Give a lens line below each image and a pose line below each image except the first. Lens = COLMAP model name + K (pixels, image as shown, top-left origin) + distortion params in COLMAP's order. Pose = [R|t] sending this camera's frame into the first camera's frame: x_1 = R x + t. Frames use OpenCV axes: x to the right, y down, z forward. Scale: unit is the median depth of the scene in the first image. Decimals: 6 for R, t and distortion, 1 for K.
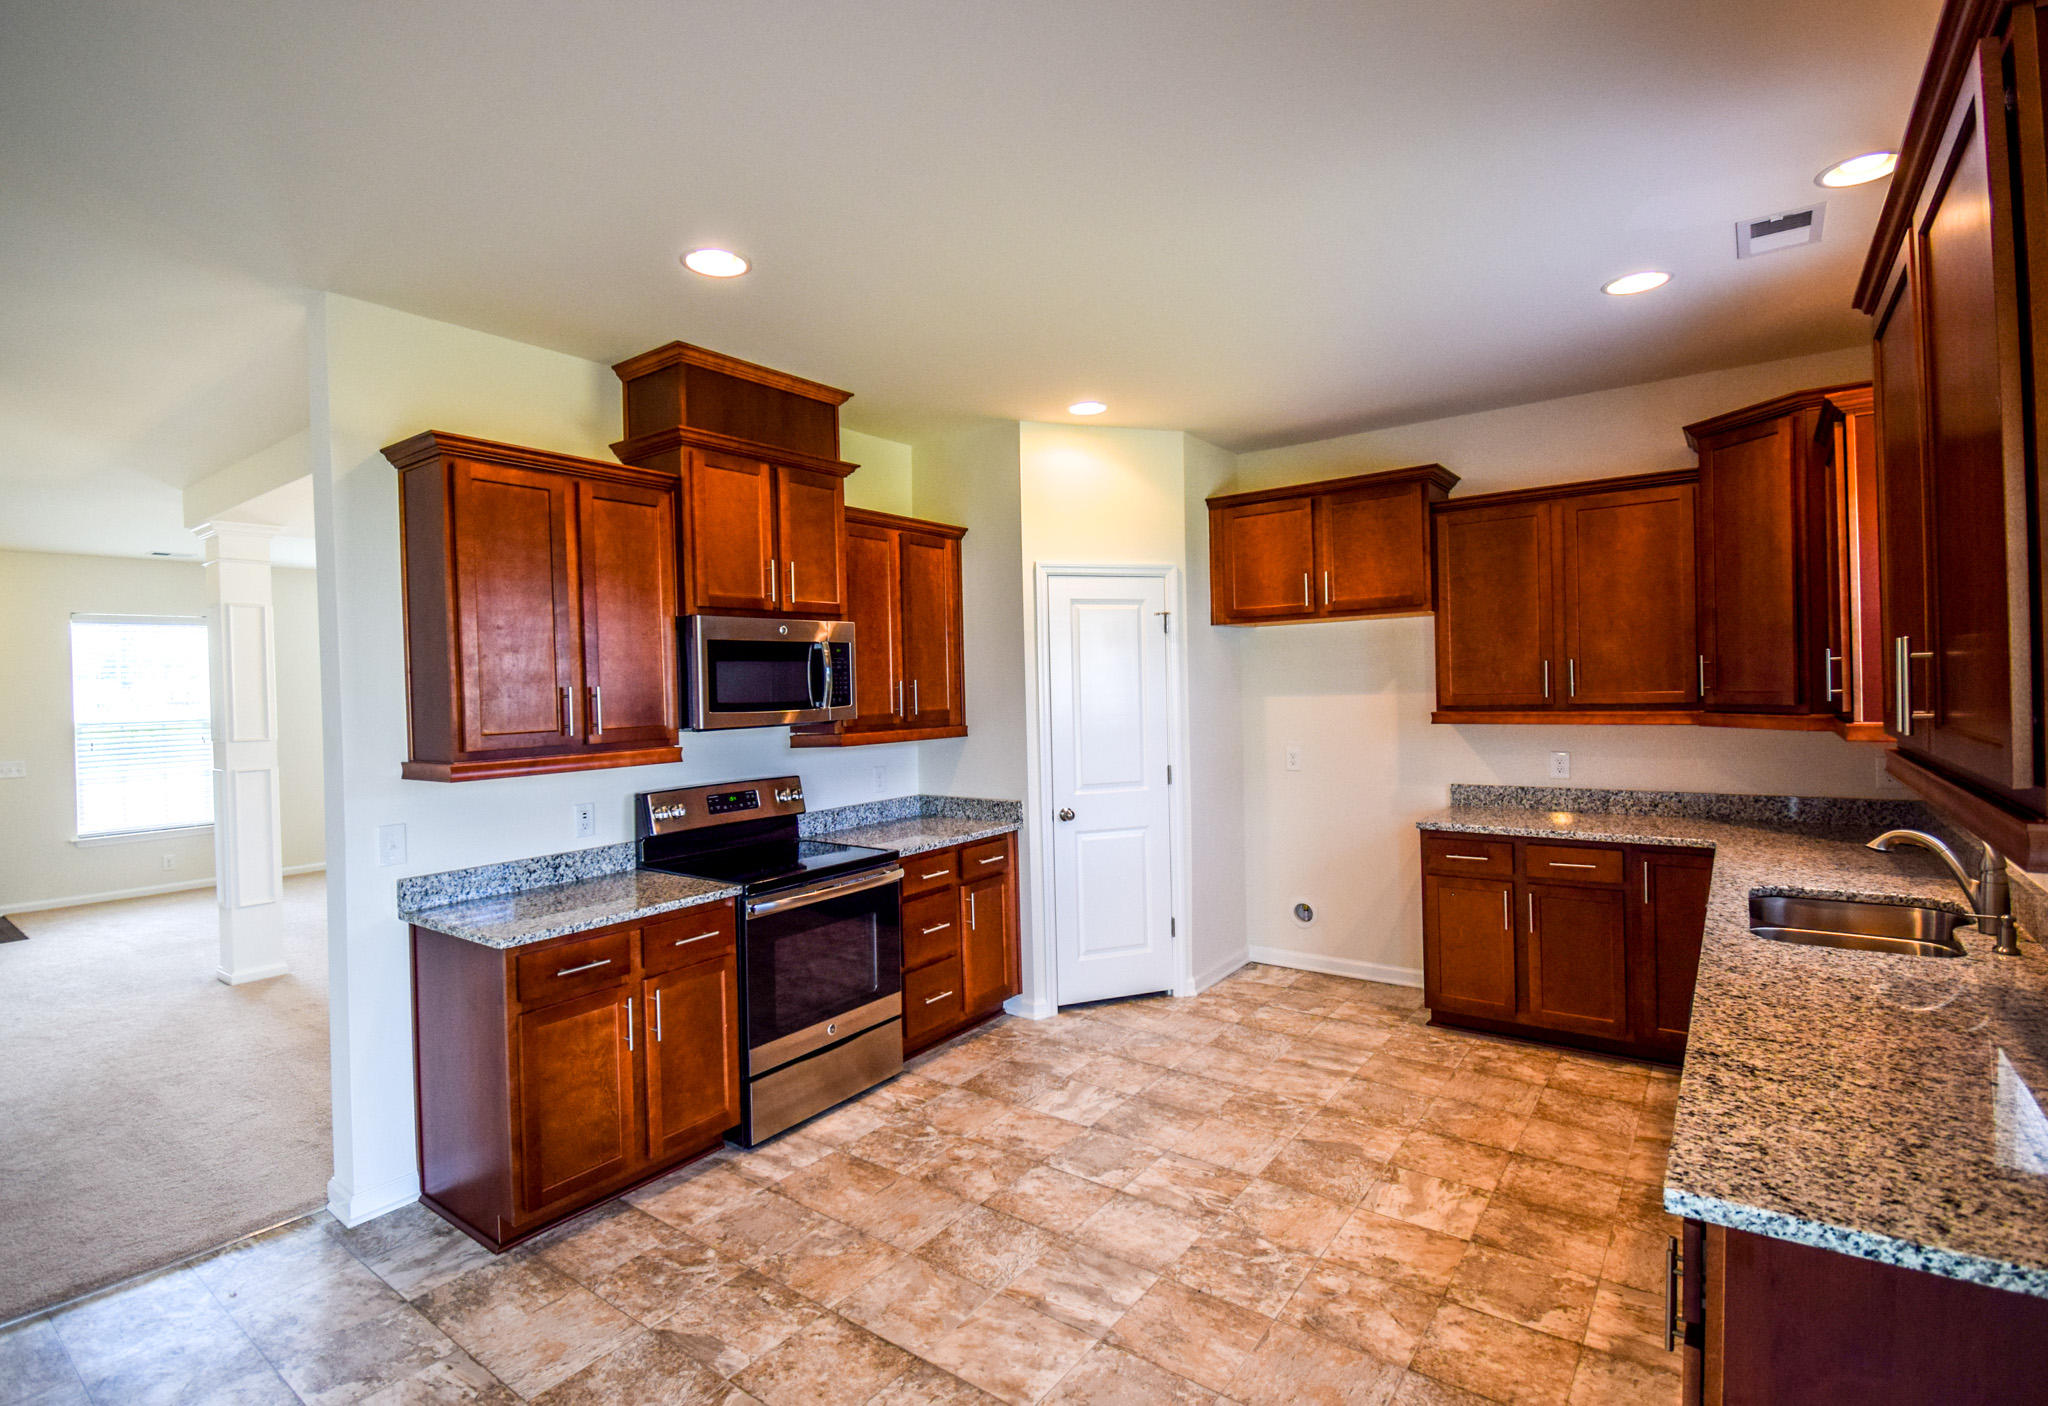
lens RADIAL K [[966.3, 0, 997.8], [0, 966.3, 693.7], [0, 0, 1]] dist [0.025214, -0.026556]
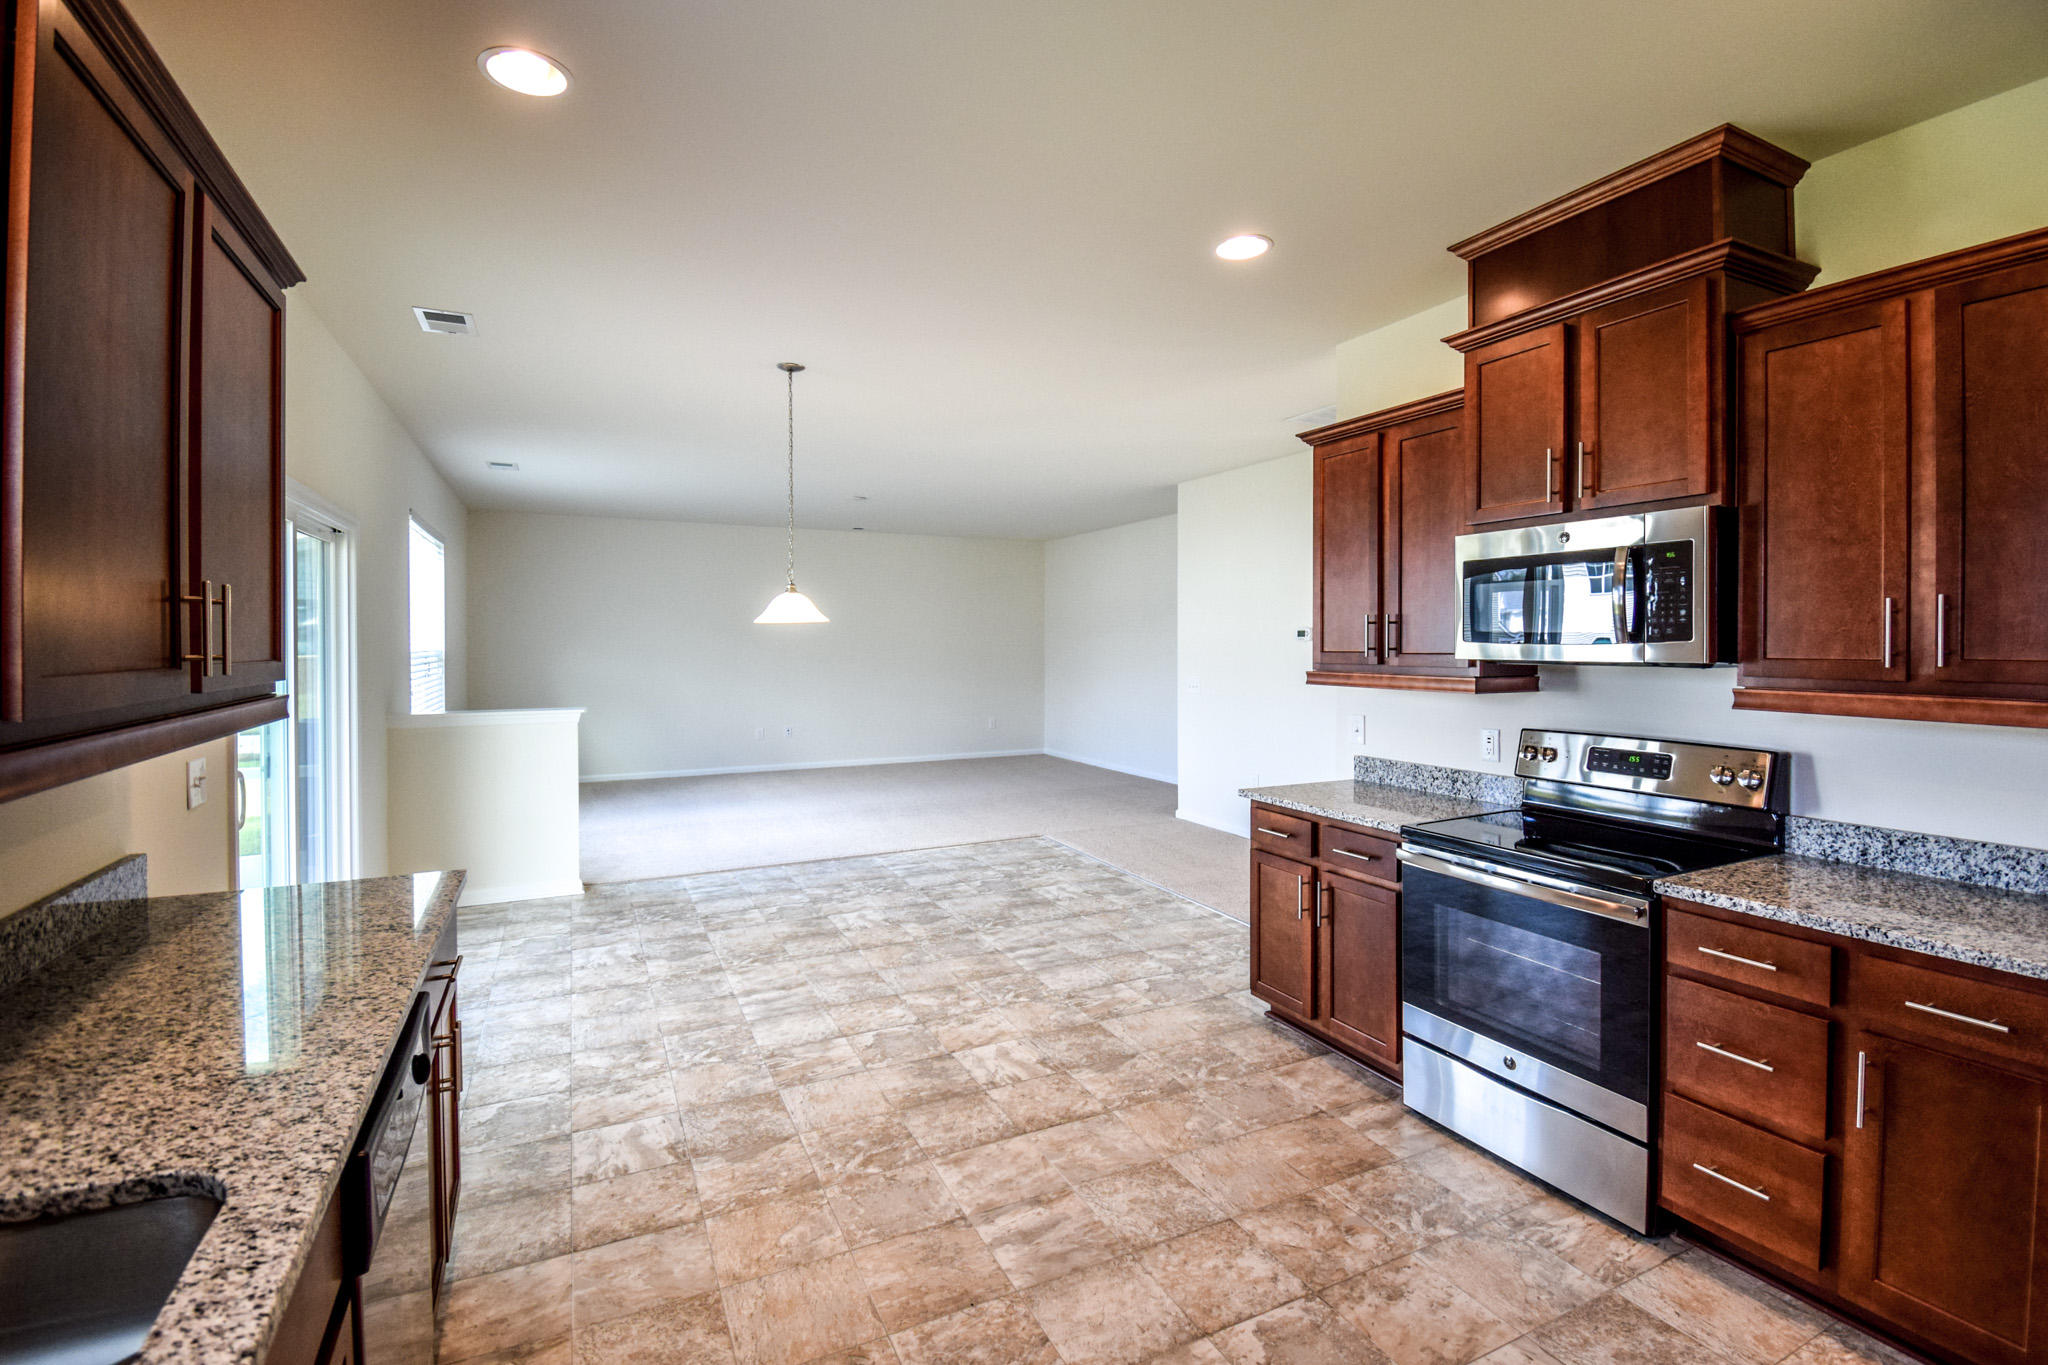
lens RADIAL K [[924.3, 0, 1033.6], [0, 924.3, 649.1], [0, 0, 1]] dist [0.019176, -0.022128]
pose [[-0.438617, 0.036218, -0.897944, 0.589414], [0.006403, 0.999288, 0.037178, -0.007579], [0.898651, 0.010557, -0.438536, 0.906985]]
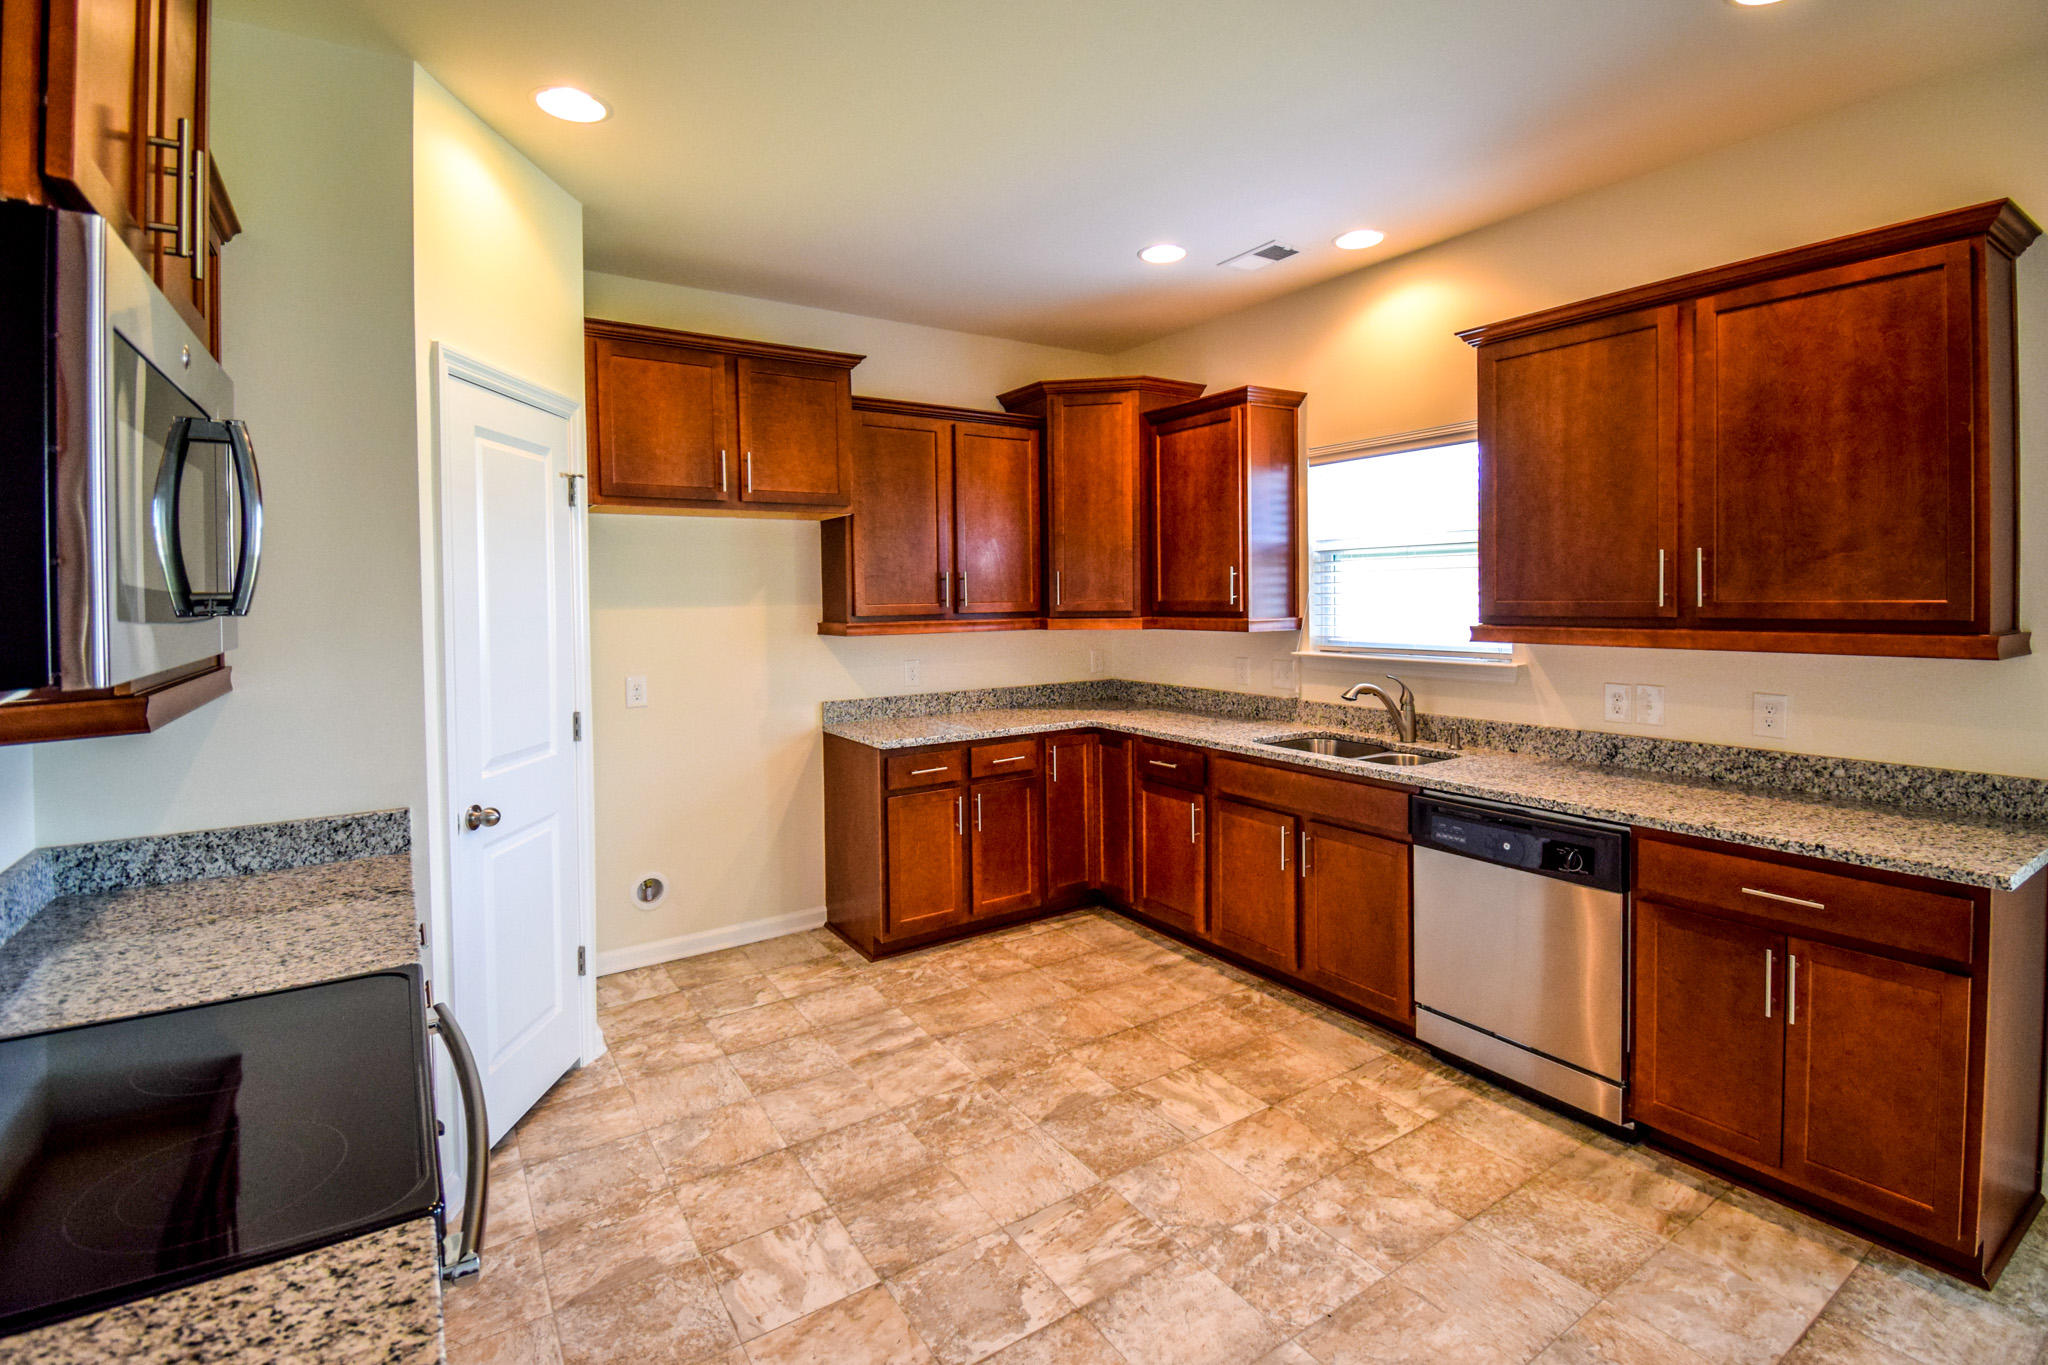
lens RADIAL K [[945.4, 0, 1030.7], [0, 945.4, 614.3], [0, 0, 1]] dist [0.020367, -0.023706]
pose [[0.322601, 0.001601, 0.946534, -0.399077], [0.012395, 0.999906, -0.005916, 0.020365], [-0.946454, 0.013641, 0.322551, 0.623829]]
